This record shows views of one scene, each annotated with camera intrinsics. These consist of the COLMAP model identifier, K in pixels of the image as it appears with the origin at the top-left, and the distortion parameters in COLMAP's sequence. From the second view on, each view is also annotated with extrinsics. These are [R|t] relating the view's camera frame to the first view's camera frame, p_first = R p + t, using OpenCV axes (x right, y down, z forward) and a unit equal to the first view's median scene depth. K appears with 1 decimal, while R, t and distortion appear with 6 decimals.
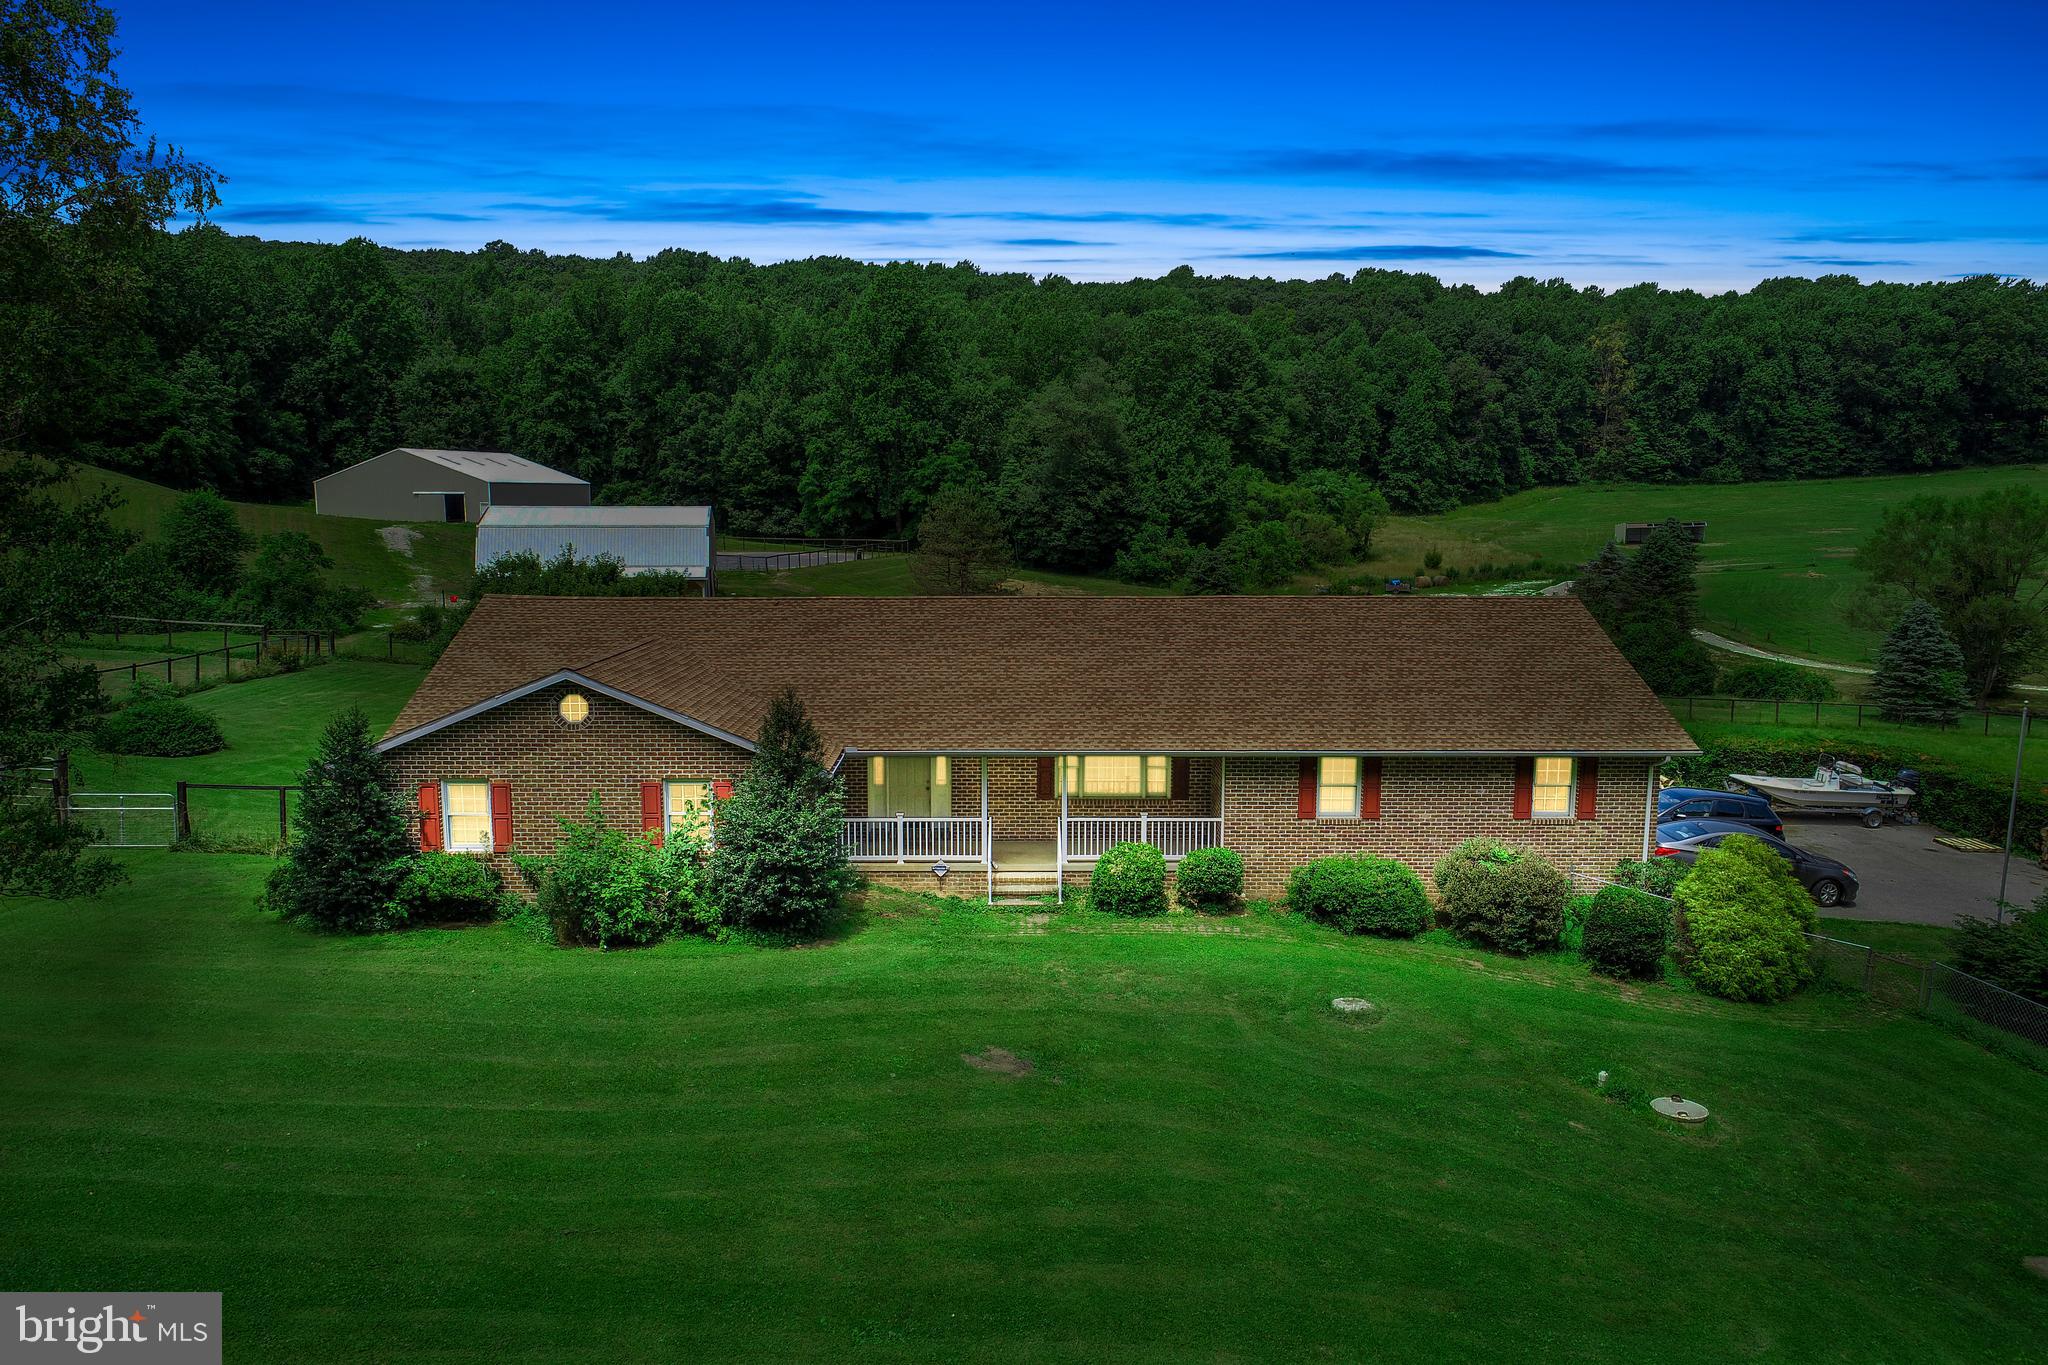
lens RADIAL K [[1374.1, 0, 1024.2], [0, 1374.1, 690.4], [0, 0, 1]] dist [-0.000893, 0.001906]
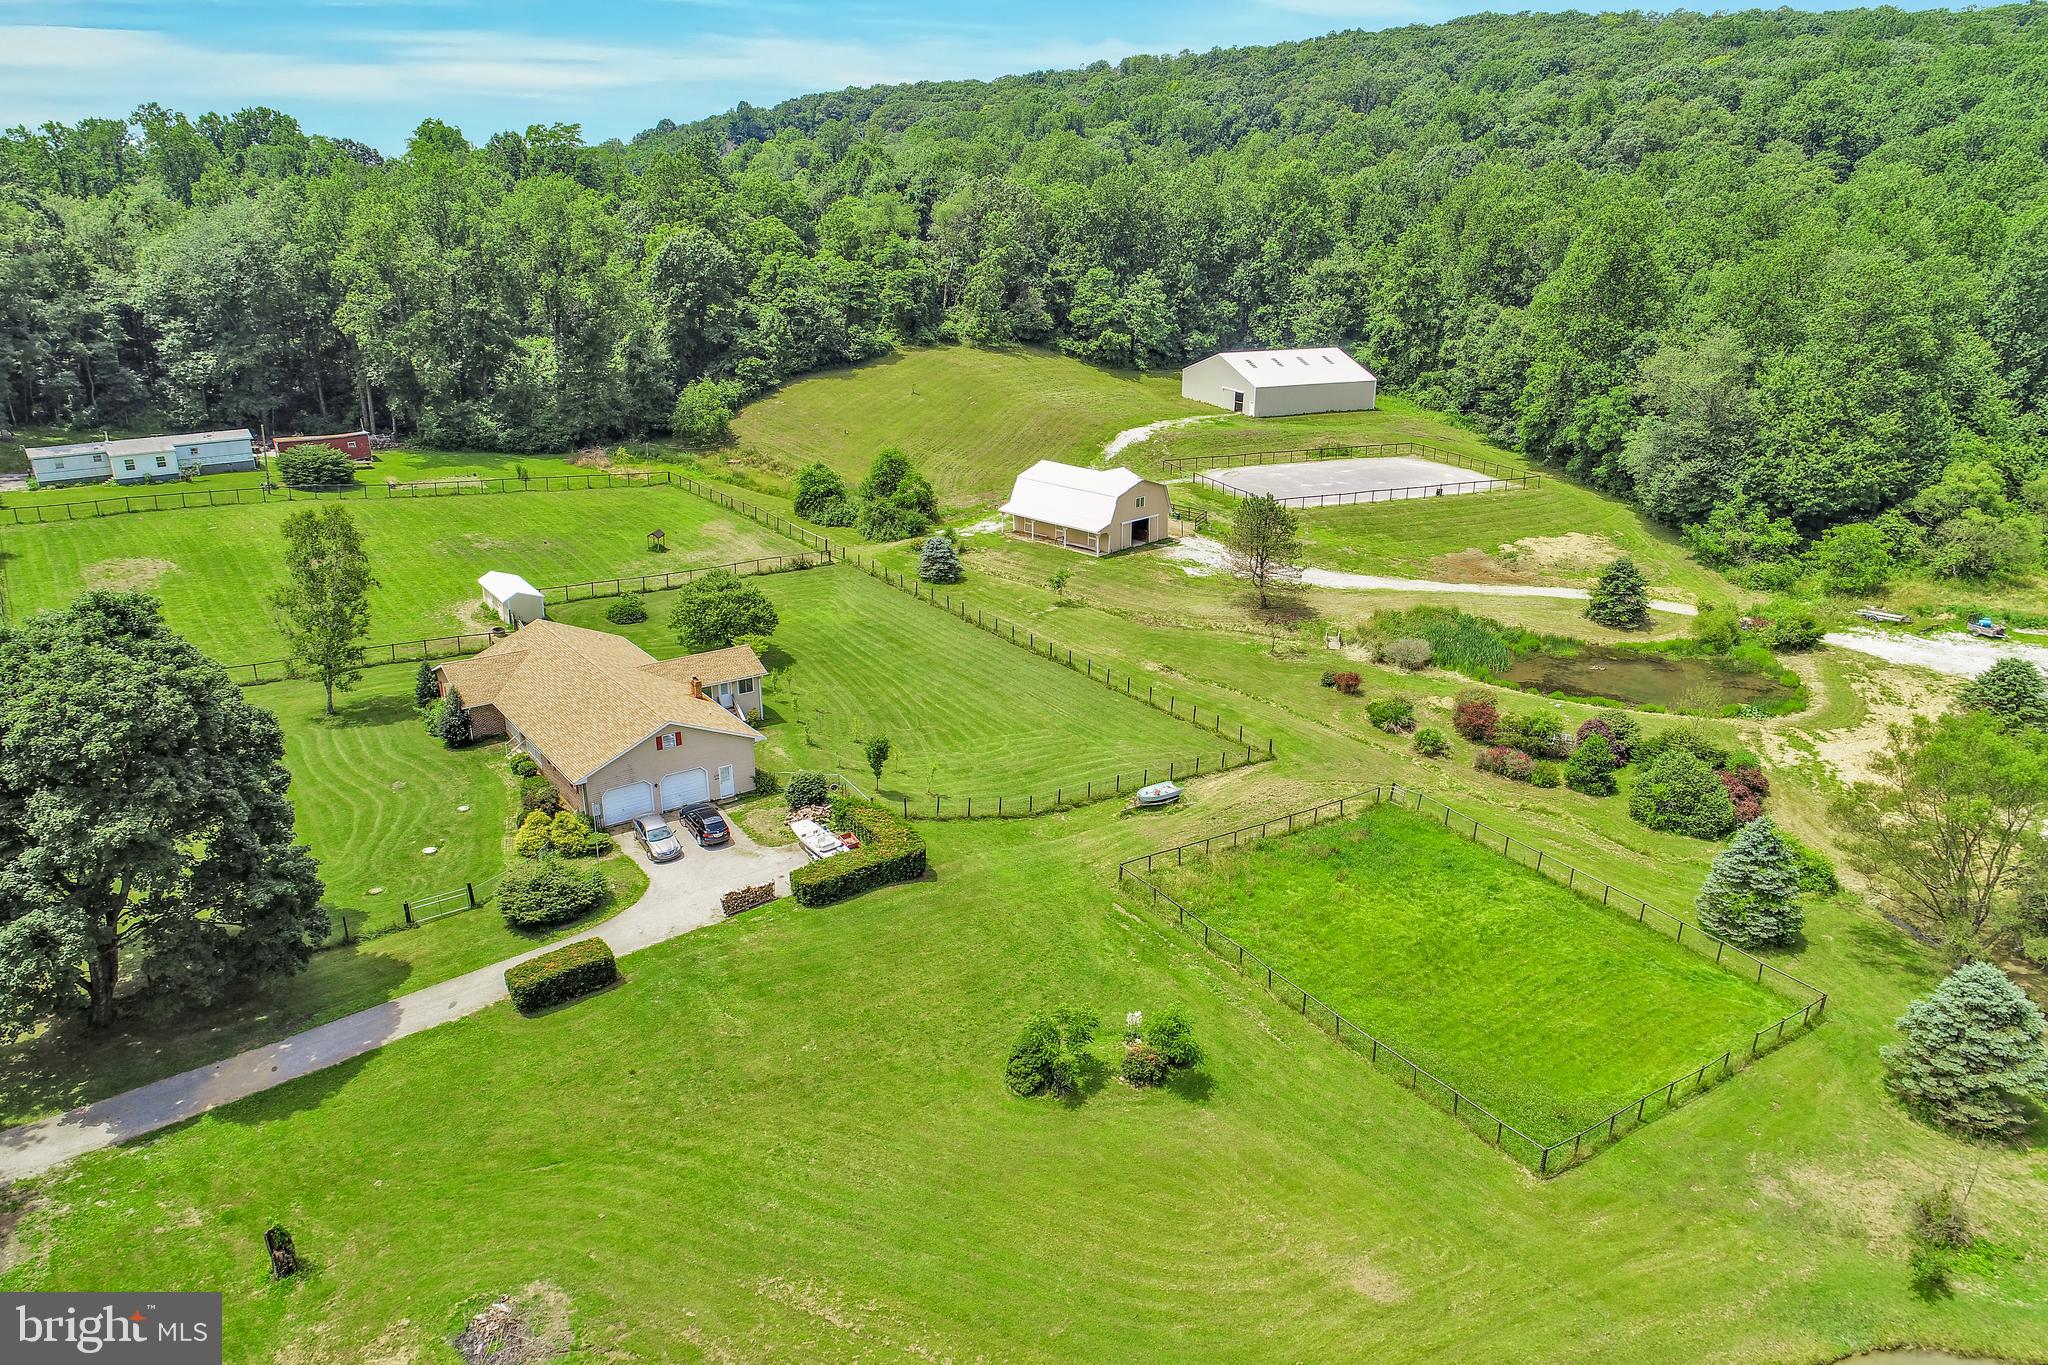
lens RADIAL K [[1374.1, 0, 1024.2], [0, 1374.1, 690.4], [0, 0, 1]] dist [-0.000893, 0.001906]
pose [[0.568865, 0.282985, -0.772212, 0.595746], [-0.118436, 0.957340, 0.263579, -0.190263], [0.813858, -0.058483, 0.578113, 0.013032]]
